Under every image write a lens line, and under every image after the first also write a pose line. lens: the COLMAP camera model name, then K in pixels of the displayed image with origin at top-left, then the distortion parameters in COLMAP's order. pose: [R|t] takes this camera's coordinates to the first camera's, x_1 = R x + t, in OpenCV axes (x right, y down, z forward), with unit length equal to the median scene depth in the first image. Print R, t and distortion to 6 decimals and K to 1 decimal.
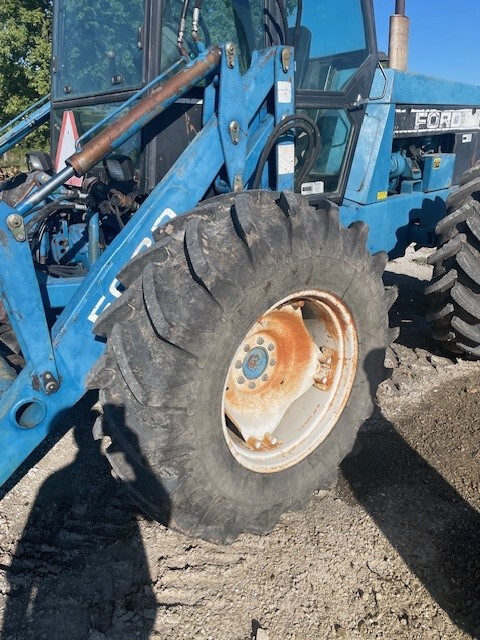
lens RADIAL K [[469.0, 0, 246.2], [0, 469.0, 327.1], [0, 0, 1]] dist [0.092027, -0.103429]
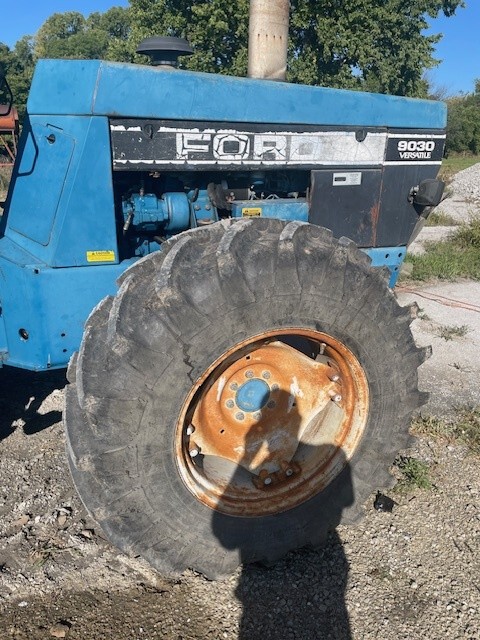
lens RADIAL K [[476.5, 0, 240.0], [0, 476.5, 320.0], [0, 0, 1]] dist [0.084539, -0.118204]
pose [[0.918169, 0.187389, -0.349071, 1.091547], [-0.196843, 0.980398, 0.008538, -0.367598], [0.343828, 0.060873, 0.937058, 0.724345]]
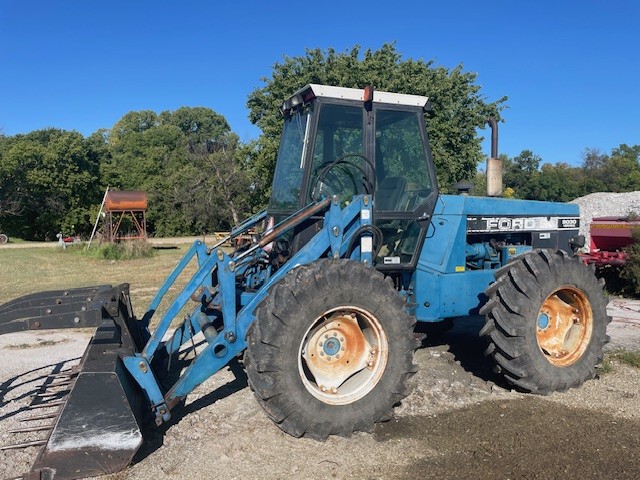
lens RADIAL K [[469.0, 0, 320.0], [0, 469.0, 240.0], [0, 0, 1]] dist [0.092027, -0.103429]
pose [[0.946427, 0.052986, -0.318540, 0.529185], [-0.150522, 0.945112, -0.290013, 0.218817], [0.285689, 0.322423, 0.902455, -0.814666]]
